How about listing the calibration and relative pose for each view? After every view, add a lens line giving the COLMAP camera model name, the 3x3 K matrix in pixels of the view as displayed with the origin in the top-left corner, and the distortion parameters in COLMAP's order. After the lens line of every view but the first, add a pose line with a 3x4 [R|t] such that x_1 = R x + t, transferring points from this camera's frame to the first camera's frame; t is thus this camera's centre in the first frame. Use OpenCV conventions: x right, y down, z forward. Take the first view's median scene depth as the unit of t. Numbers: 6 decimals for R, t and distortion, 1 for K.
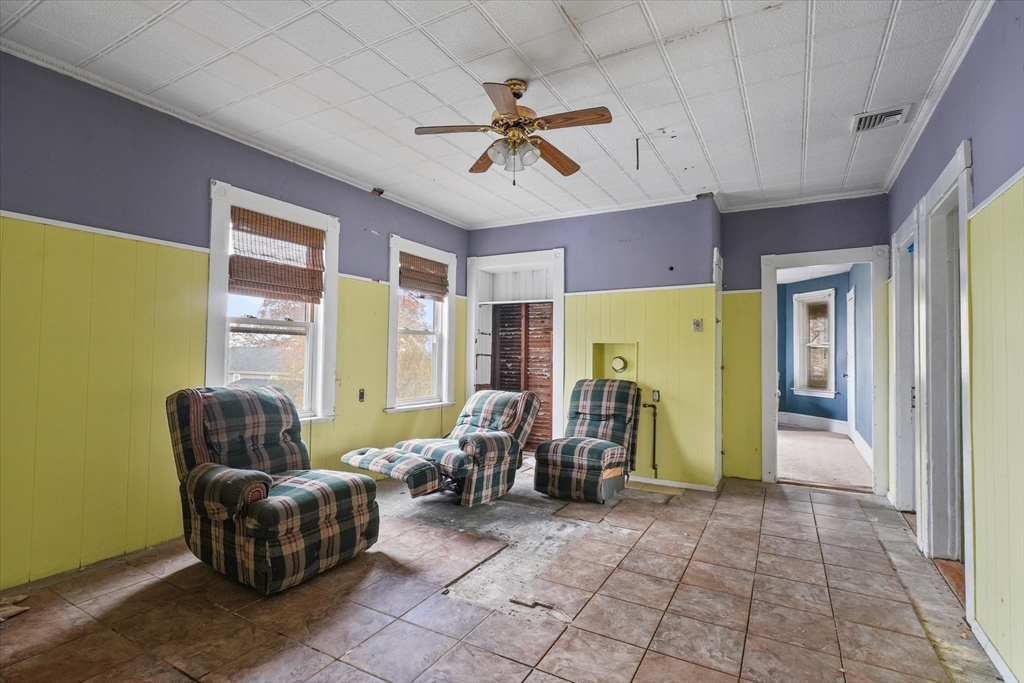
lens RADIAL K [[496.6, 0, 509.0], [0, 496.6, 344.1], [0, 0, 1]] dist [-0.001551, -0.000024]
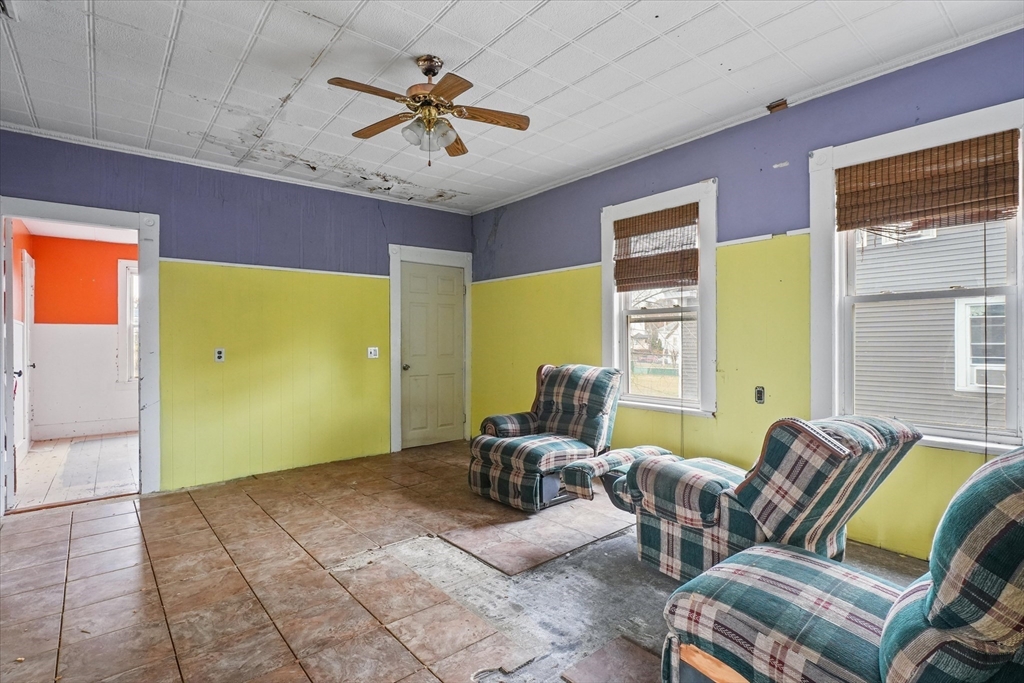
lens RADIAL K [[496.6, 0, 508.8], [0, 496.6, 341.4], [0, 0, 1]] dist [-0.001551, -0.000024]
pose [[-0.351306, -0.008479, -0.936222, 0.803539], [0.021471, 0.999623, -0.017110, 0.041324], [0.936014, -0.026112, -0.350992, 1.371991]]
